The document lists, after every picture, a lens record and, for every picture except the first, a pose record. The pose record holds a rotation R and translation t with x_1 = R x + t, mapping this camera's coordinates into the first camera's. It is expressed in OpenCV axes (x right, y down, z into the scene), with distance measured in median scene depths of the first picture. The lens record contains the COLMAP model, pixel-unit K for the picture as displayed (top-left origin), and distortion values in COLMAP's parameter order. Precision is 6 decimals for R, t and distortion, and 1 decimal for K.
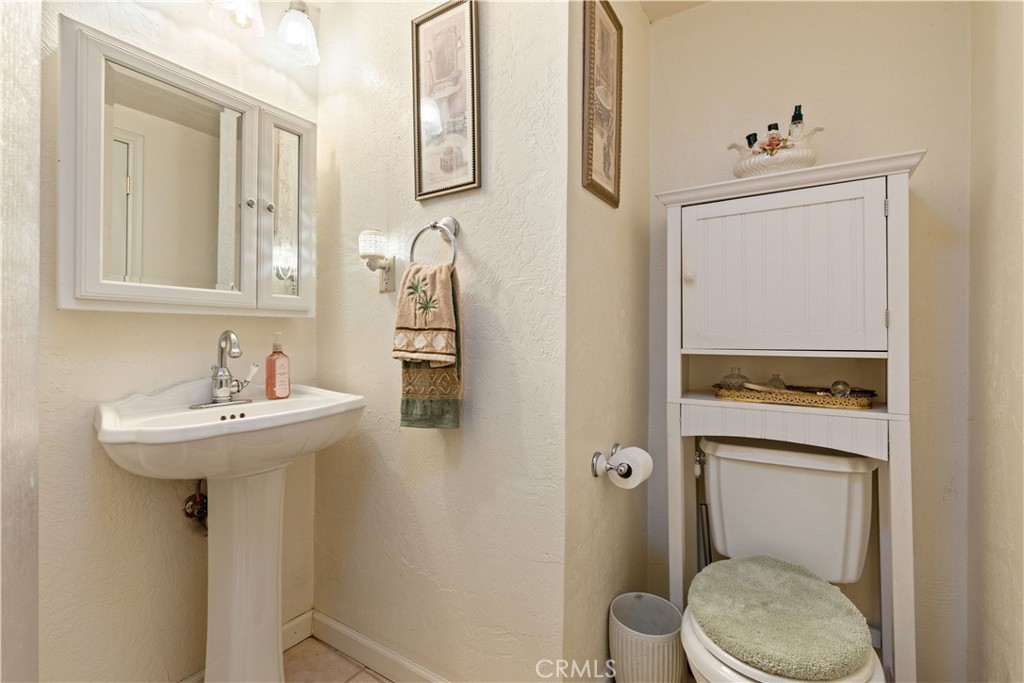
lens RADIAL K [[465.1, 0, 507.4], [0, 465.1, 336.8], [0, 0, 1]] dist [0.001268, 0.000099]
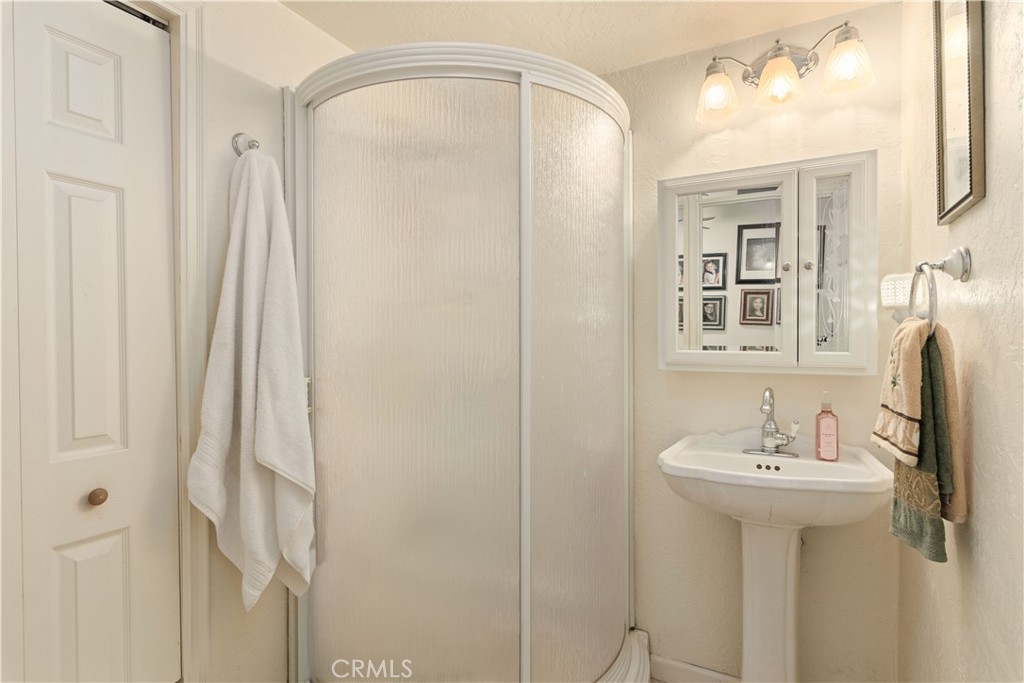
lens RADIAL K [[517.2, 0, 512.0], [0, 517.2, 341.5], [0, 0, 1]] dist [0.000891, -0.000023]
pose [[0.082031, -0.002439, -0.996627, 0.553514], [0.002957, 0.999993, -0.002204, -0.118956], [0.996625, -0.002766, 0.082038, 0.288722]]
